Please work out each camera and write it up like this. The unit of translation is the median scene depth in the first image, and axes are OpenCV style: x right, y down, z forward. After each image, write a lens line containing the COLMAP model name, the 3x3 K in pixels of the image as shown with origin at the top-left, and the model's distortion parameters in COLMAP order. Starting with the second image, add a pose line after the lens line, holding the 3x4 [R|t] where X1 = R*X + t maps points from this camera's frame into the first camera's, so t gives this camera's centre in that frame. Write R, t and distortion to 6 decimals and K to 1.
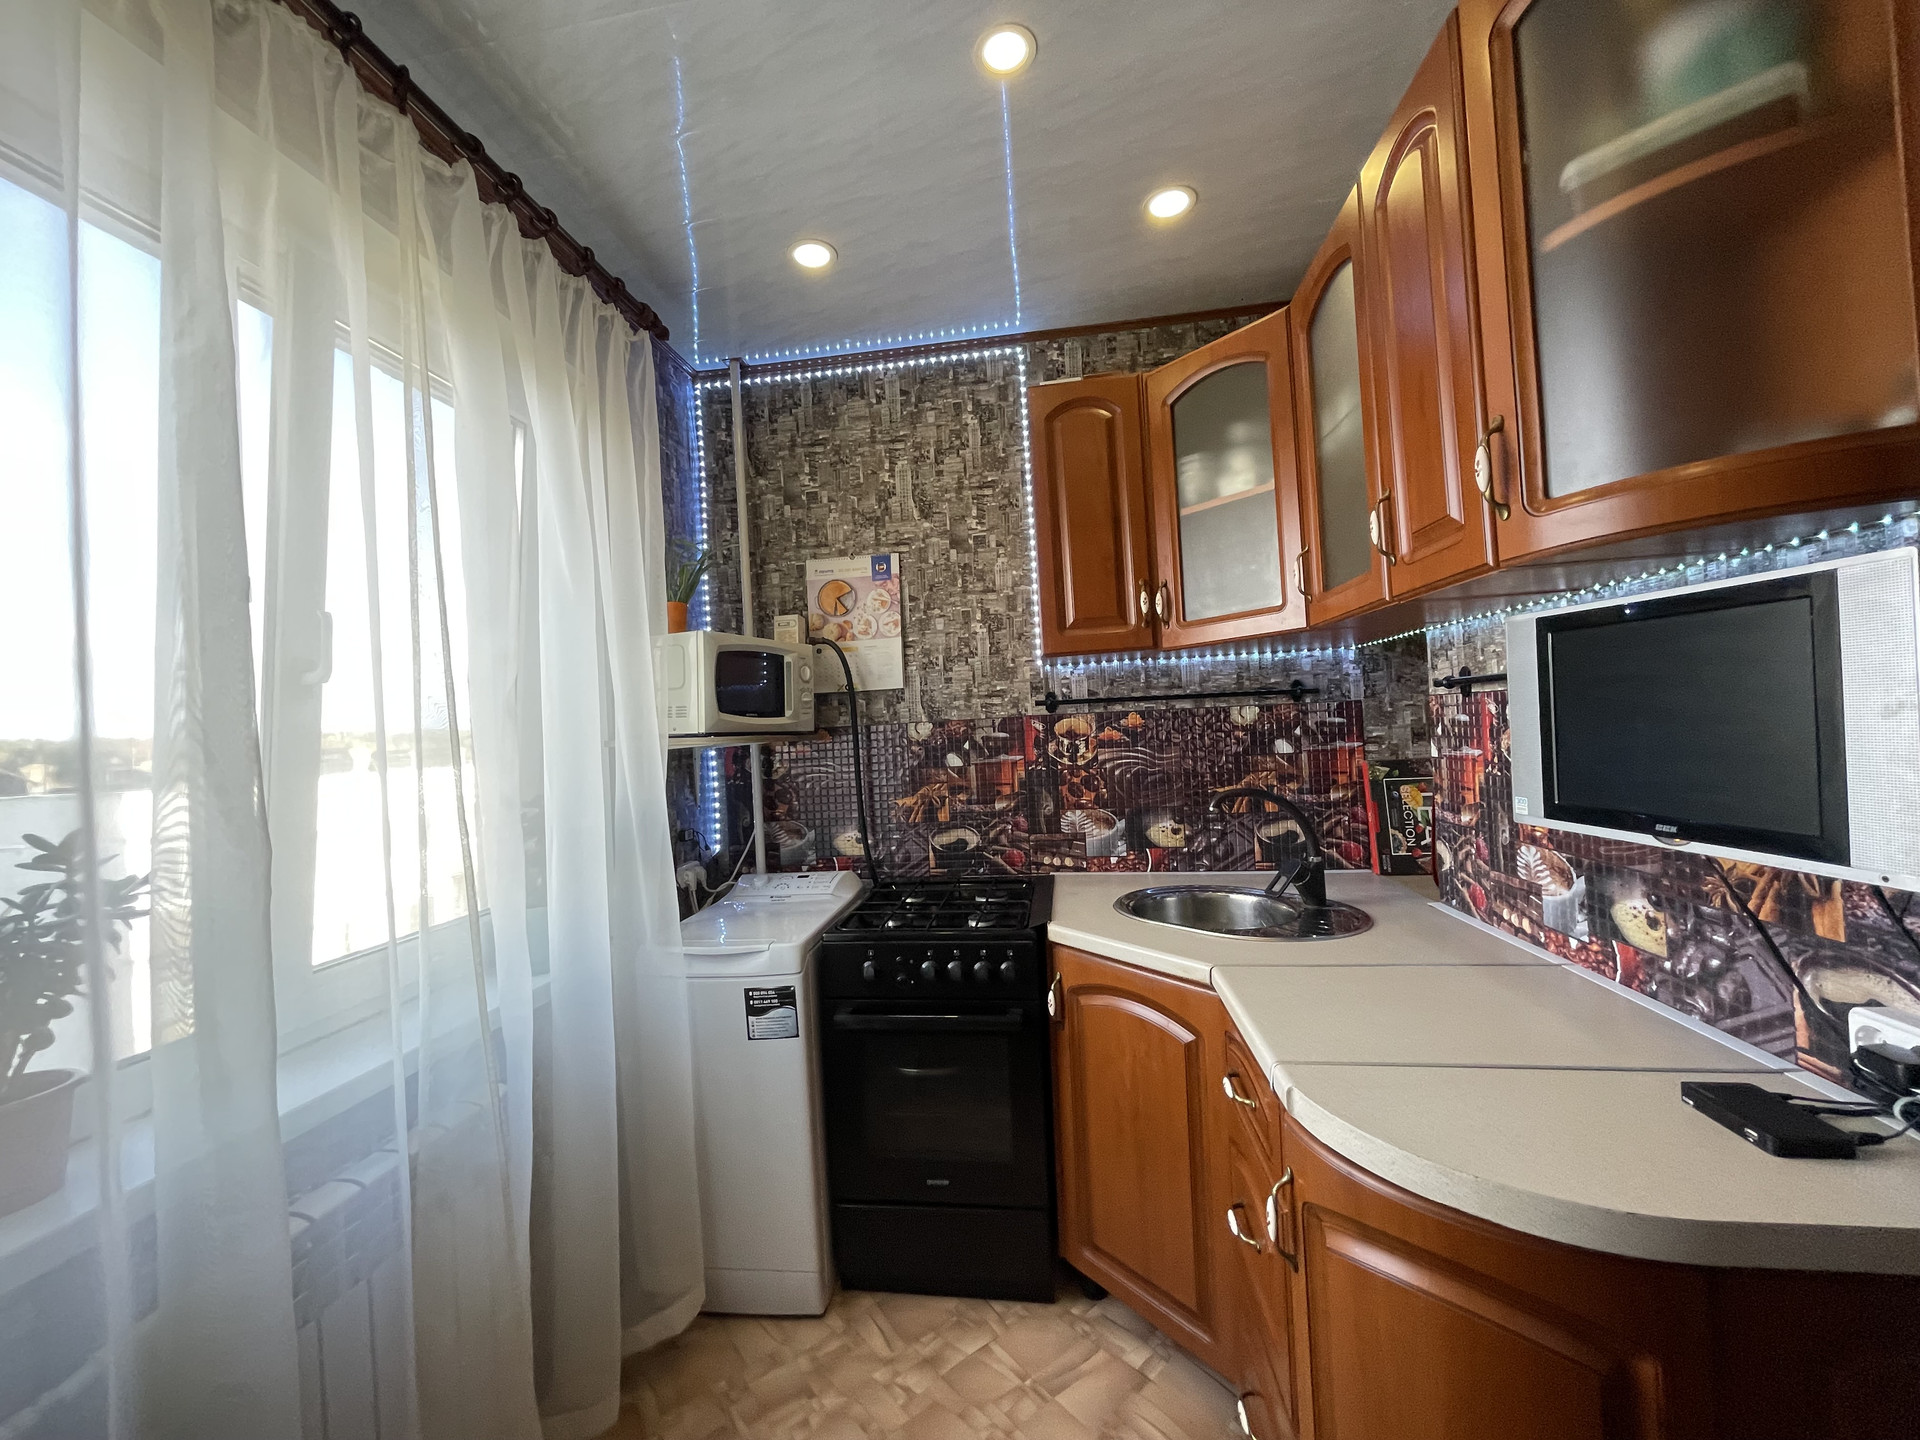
lens RADIAL K [[776.9, 0, 949.9], [0, 776.9, 715.8], [0, 0, 1]] dist [-0.000710, 0.000240]
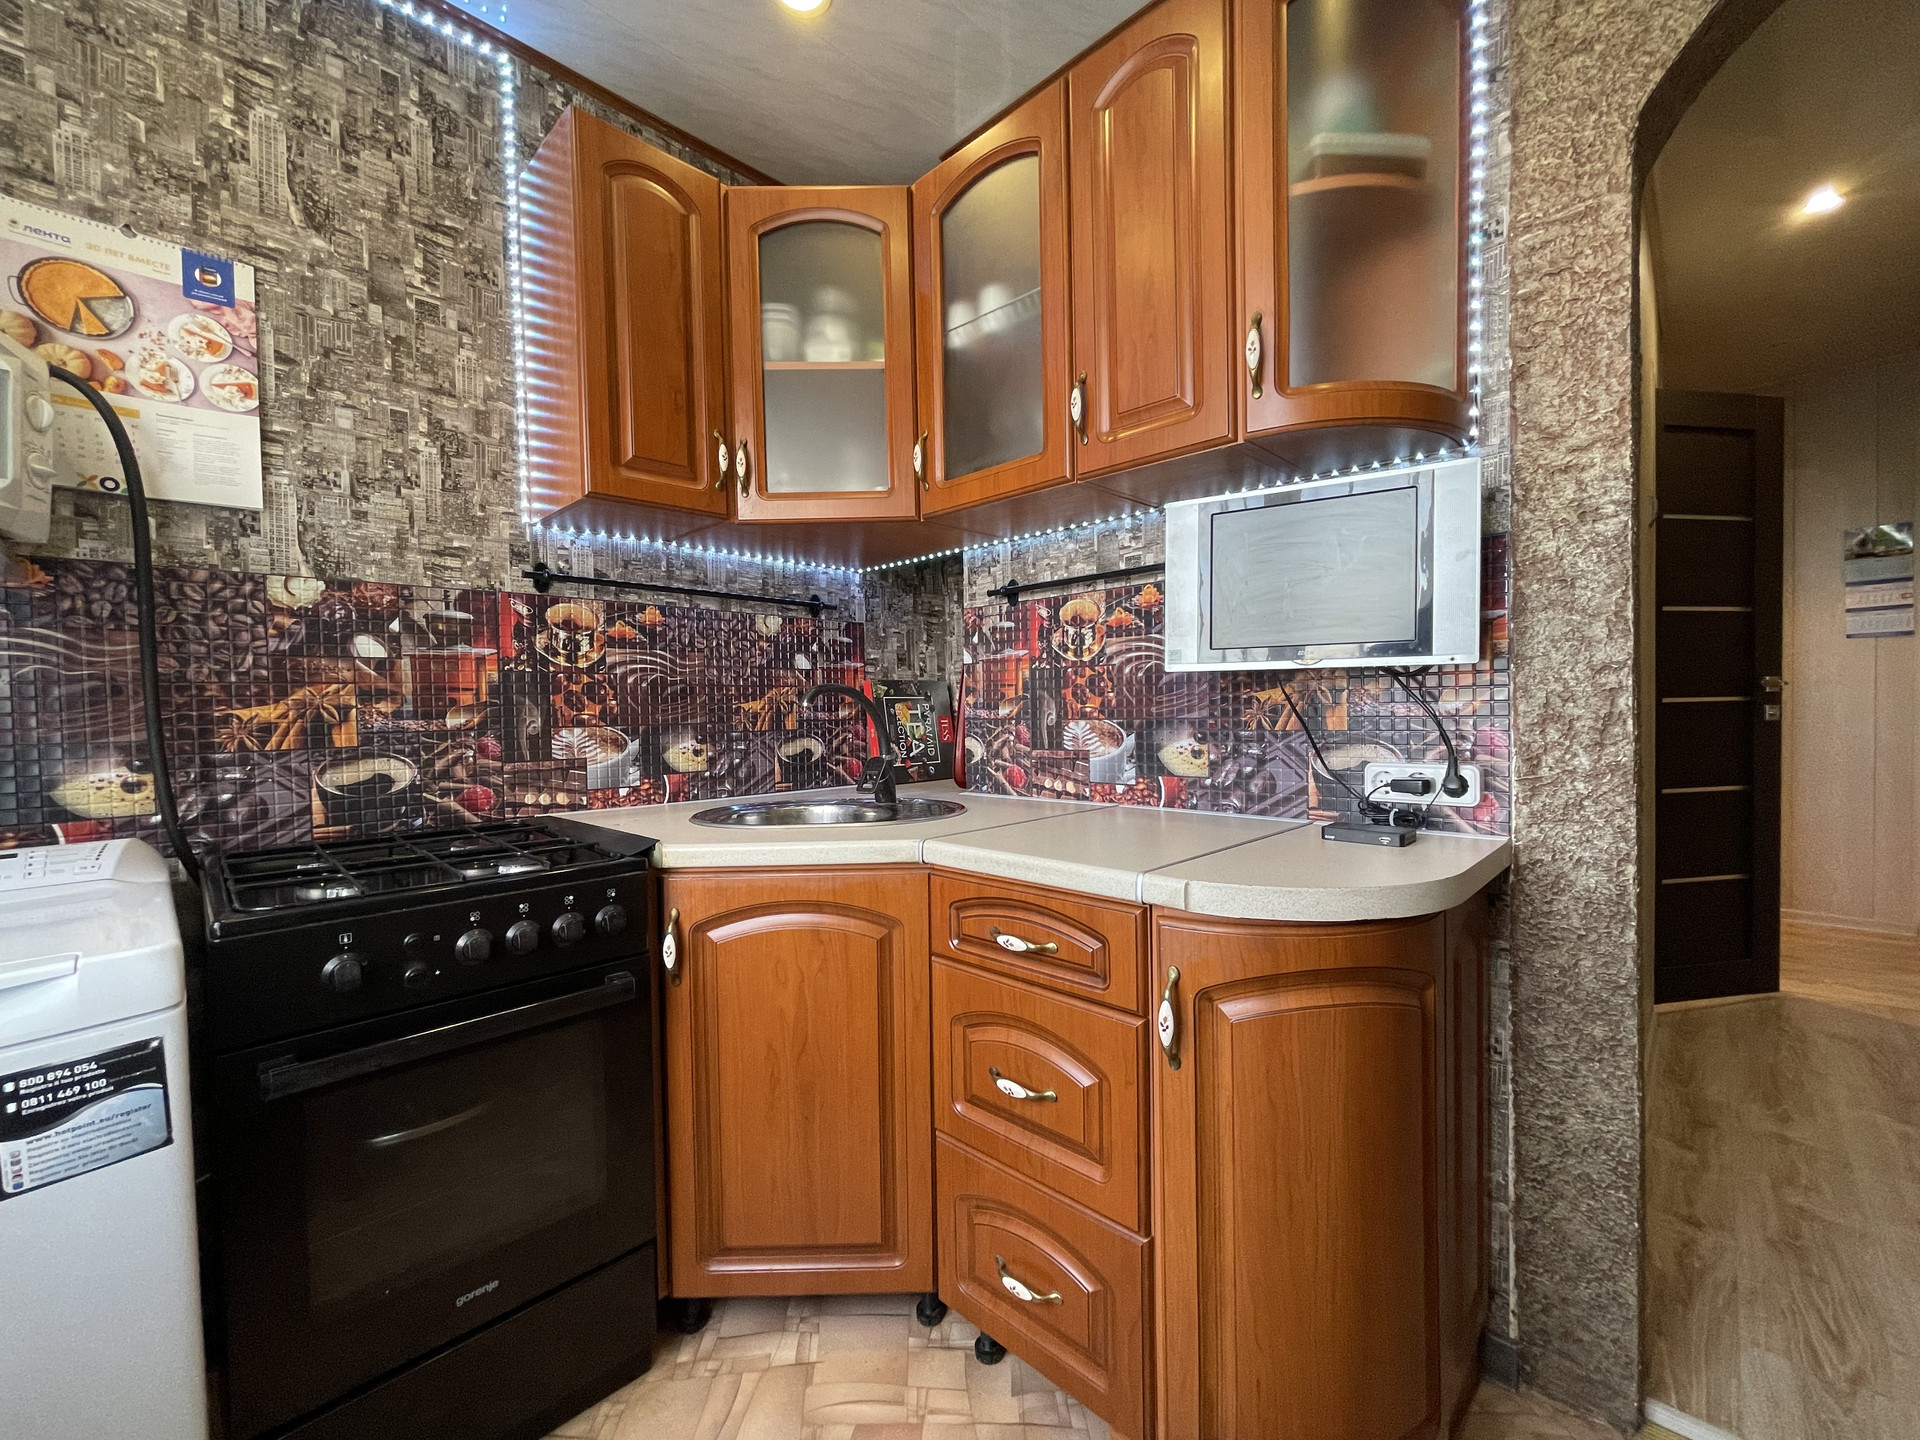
lens RADIAL K [[776.9, 0, 968.9], [0, 776.9, 726.8], [0, 0, 1]] dist [-0.000710, 0.000240]
pose [[0.585124, 0.017733, 0.810750, -0.221599], [-0.022872, 0.999724, -0.005360, 0.116942], [-0.810621, -0.015407, 0.585368, 0.260495]]
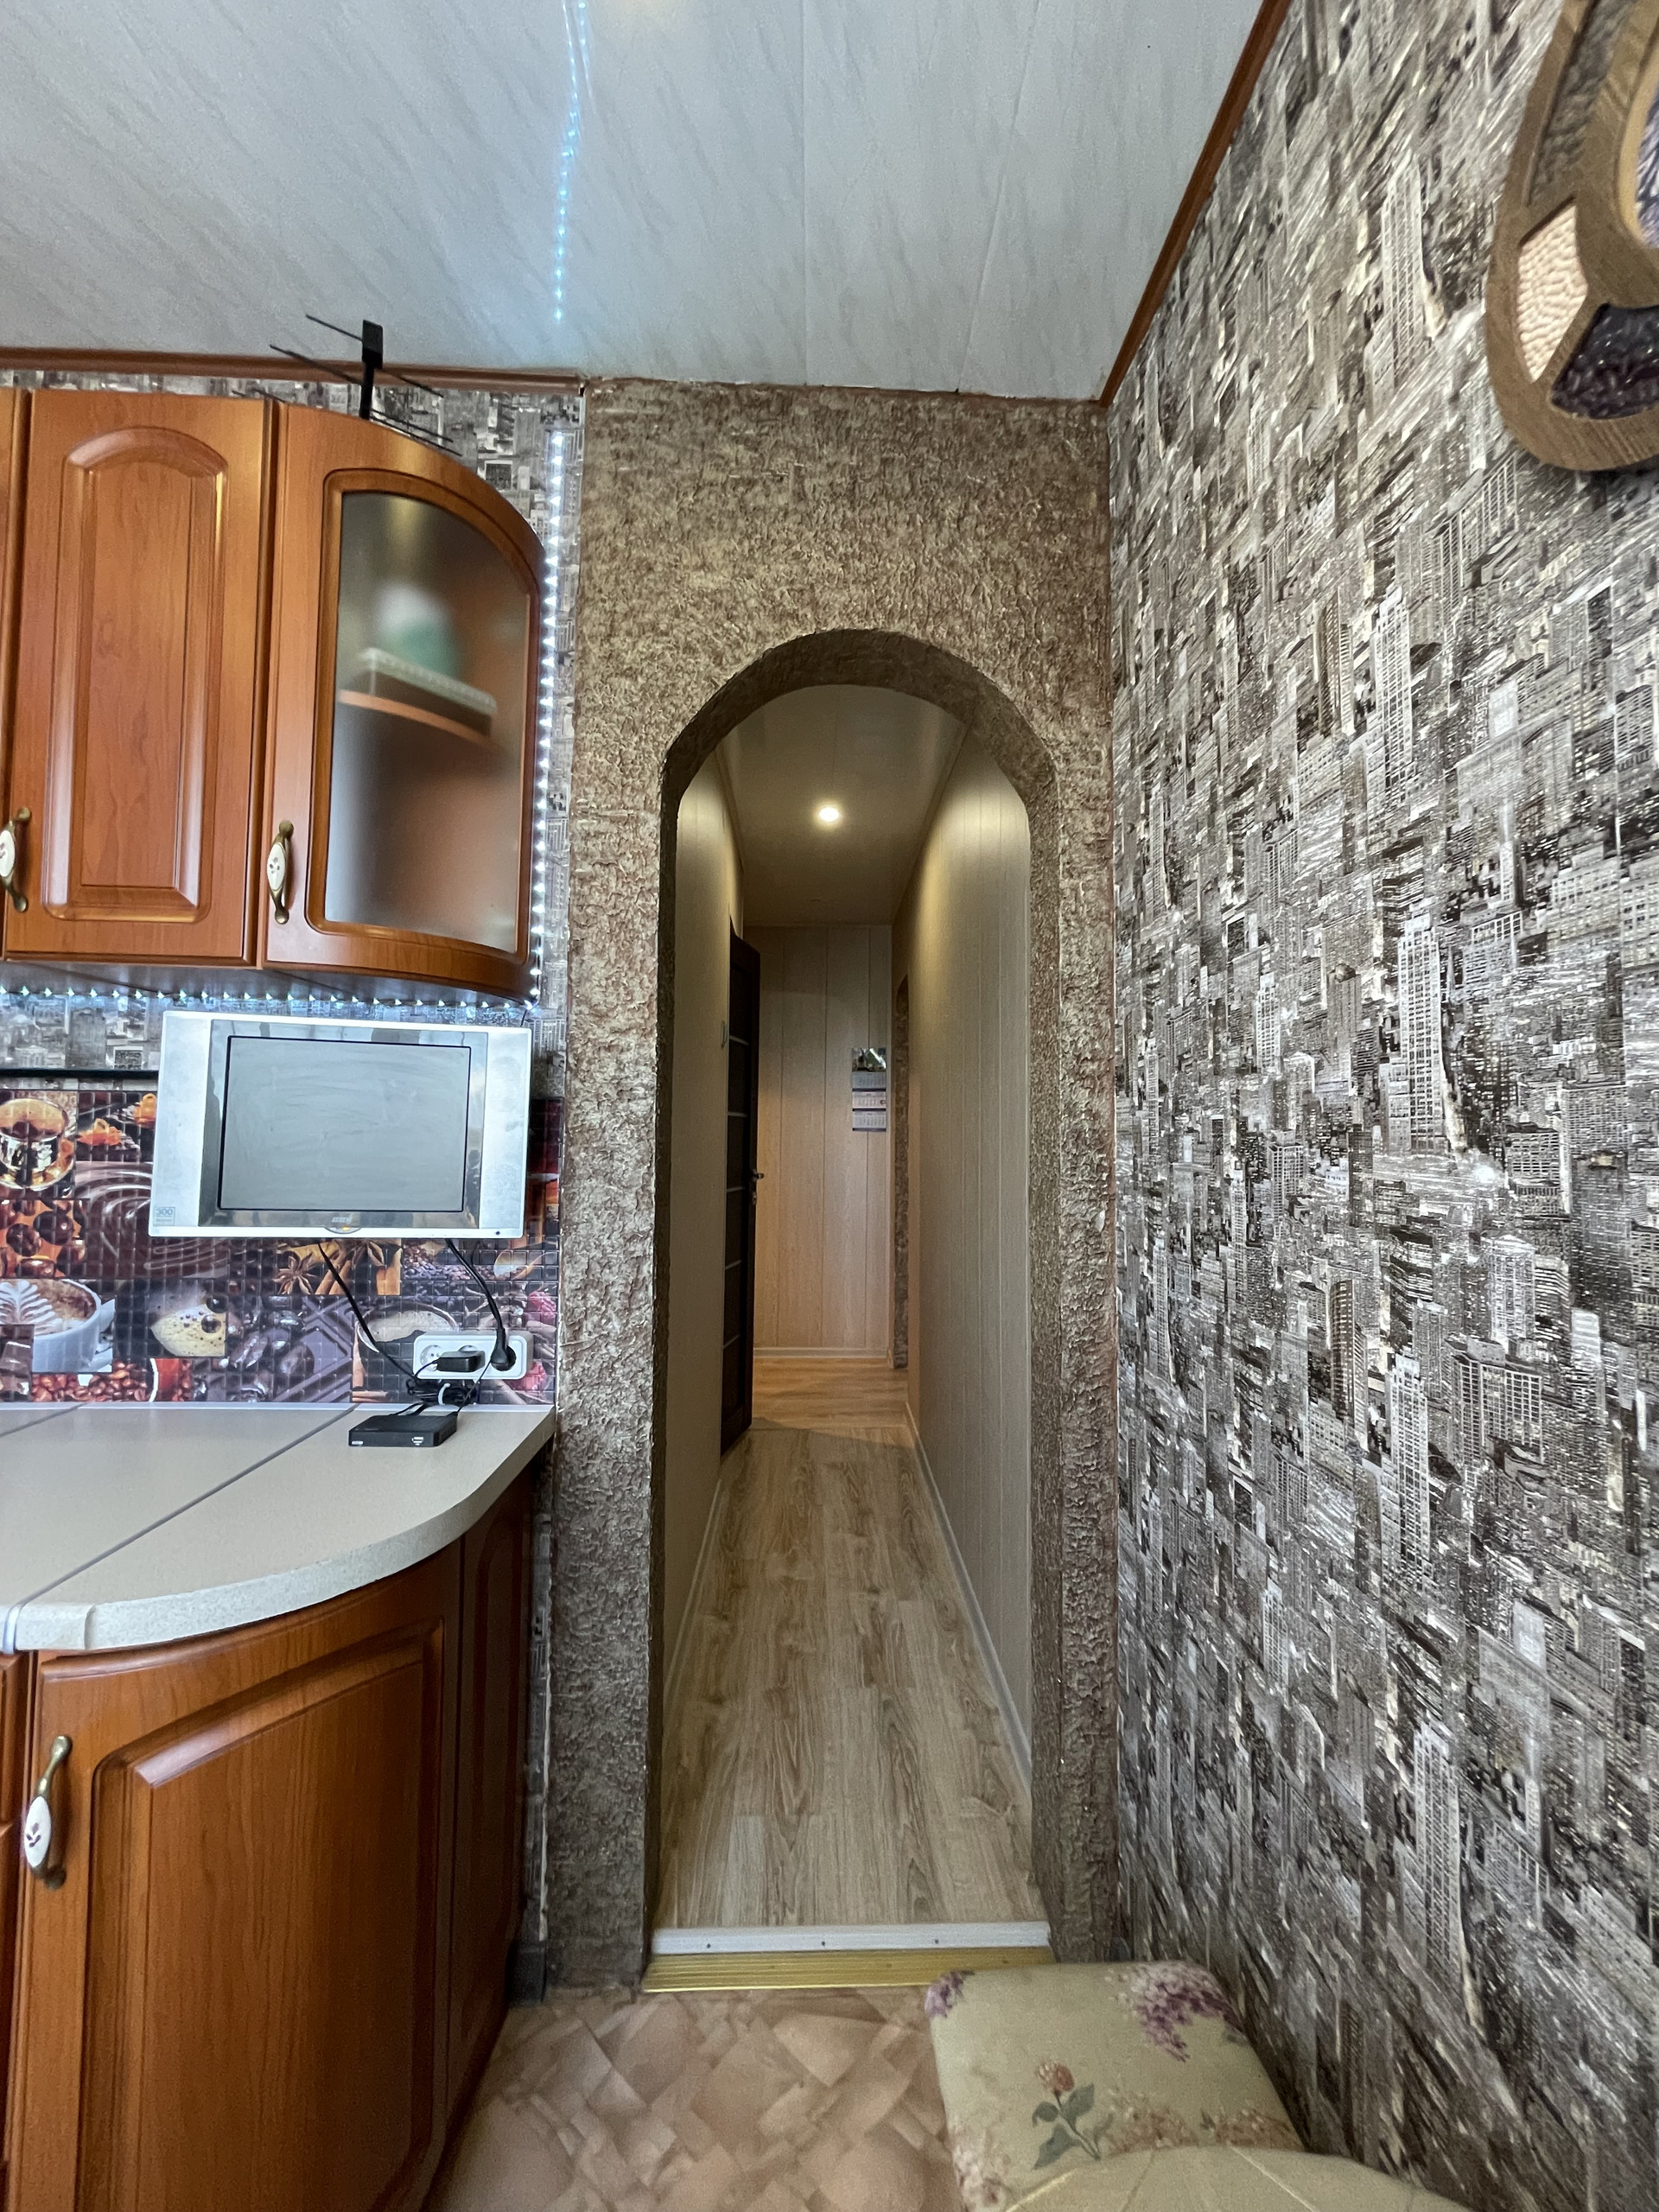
lens RADIAL K [[895.1, 0, 832.8], [0, 895.1, 1096.1], [0, 0, 1]] dist [-0.000710, 0.000240]
pose [[-0.167769, 0.088637, 0.981833, -0.217060], [-0.021943, 0.995367, -0.093608, 0.026868], [-0.985582, -0.037249, -0.165047, 0.192981]]
